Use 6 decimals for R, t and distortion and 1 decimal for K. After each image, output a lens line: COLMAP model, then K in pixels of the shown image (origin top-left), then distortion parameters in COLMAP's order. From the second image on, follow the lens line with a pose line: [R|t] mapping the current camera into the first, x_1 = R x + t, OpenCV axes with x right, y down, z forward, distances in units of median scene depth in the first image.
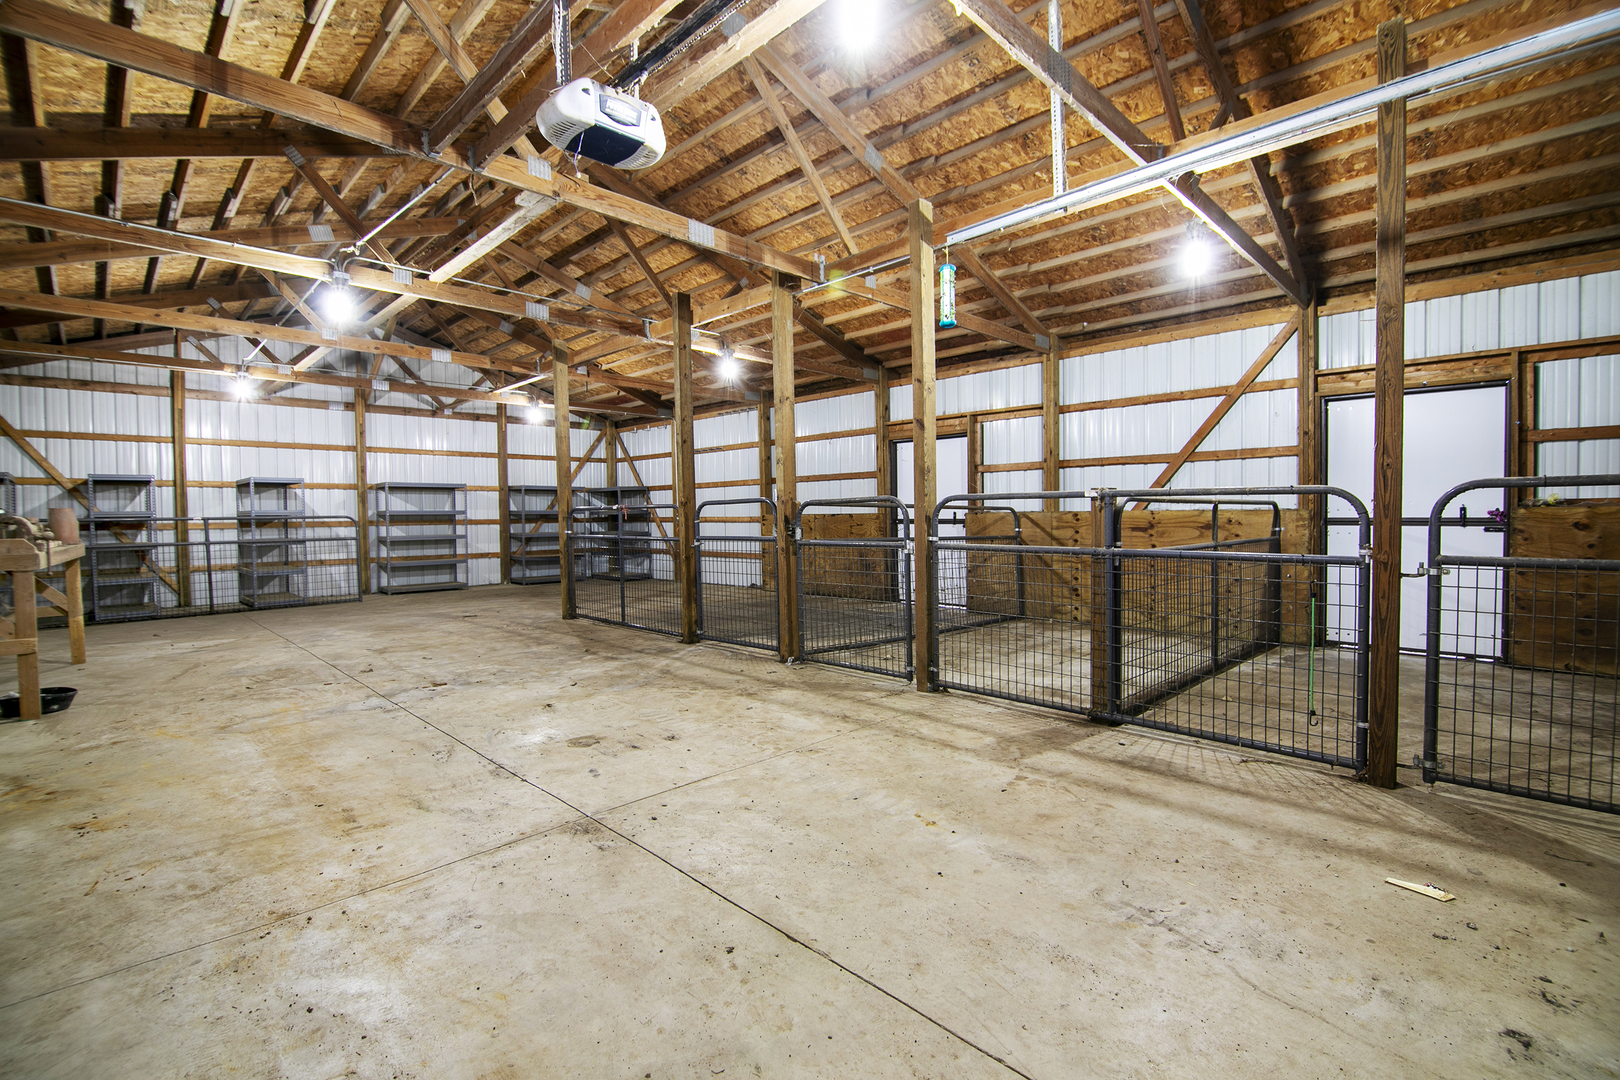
lens RADIAL K [[724.1, 0, 816.9], [0, 724.1, 536.0], [0, 0, 1]] dist [-0.022701, -0.000170]
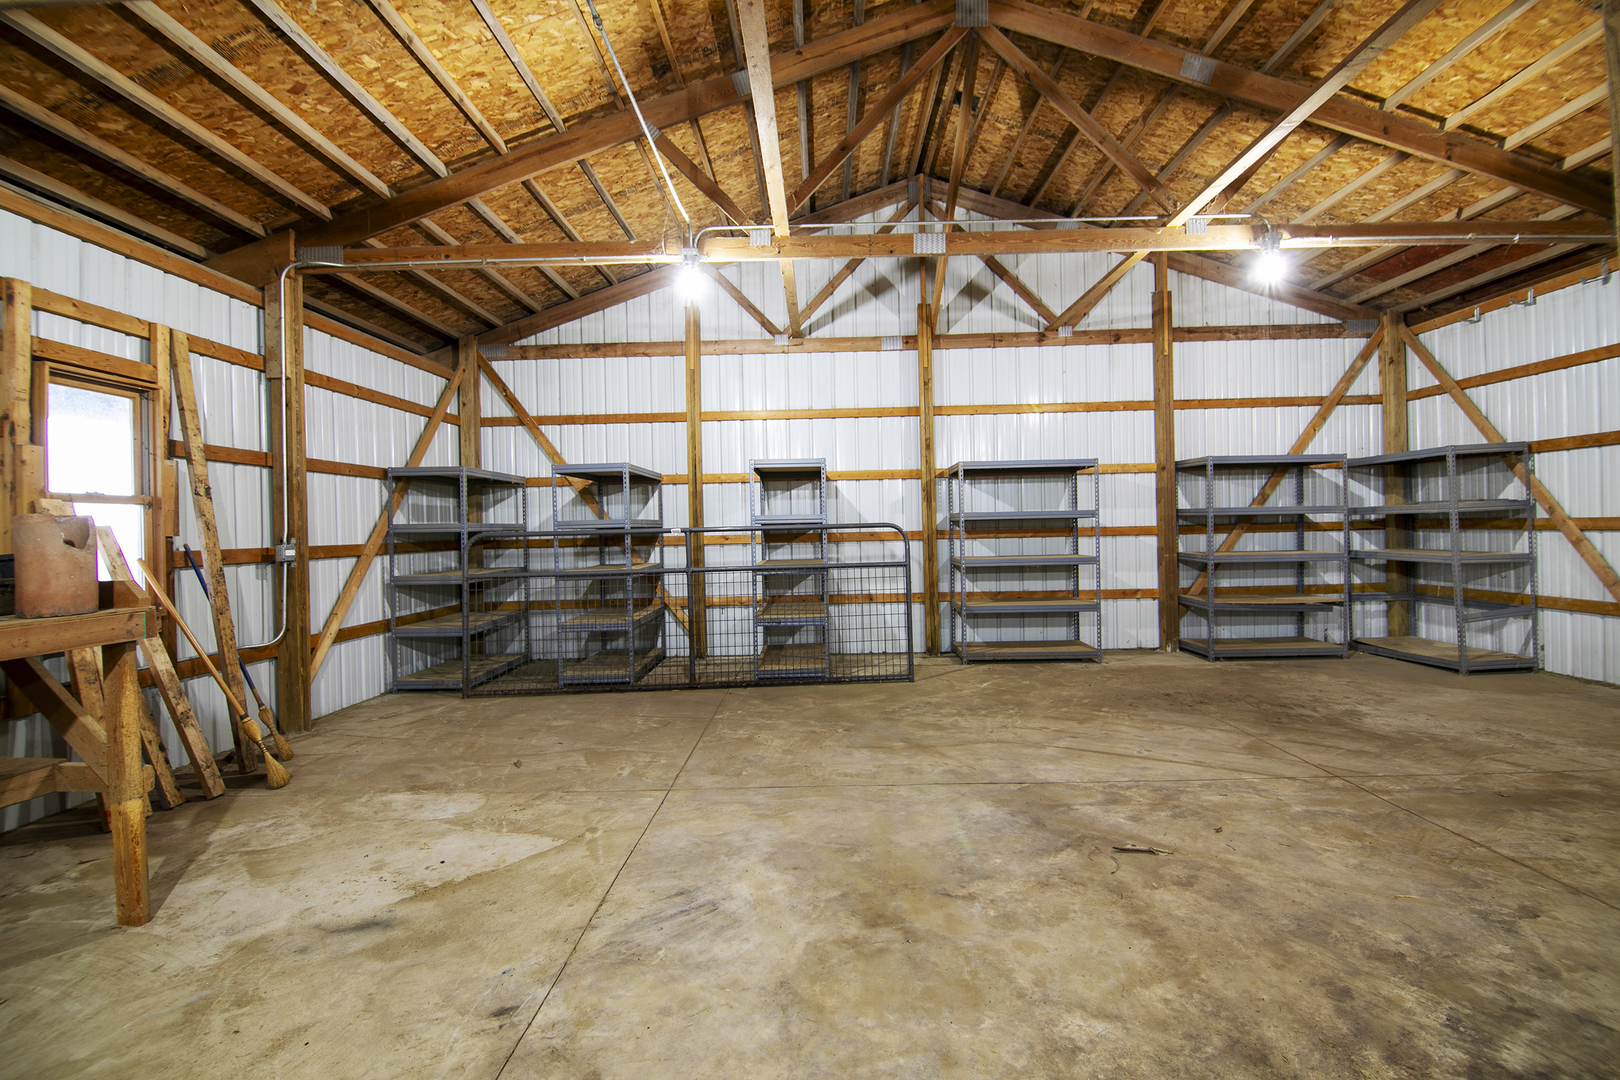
lens RADIAL K [[724.1, 0, 815.7], [0, 724.1, 534.6], [0, 0, 1]] dist [-0.022701, -0.000170]
pose [[0.695177, -0.000069, -0.718838, -0.261044], [-0.006085, 0.999964, -0.005981, -0.013528], [0.718813, 0.008533, 0.695151, 0.504722]]
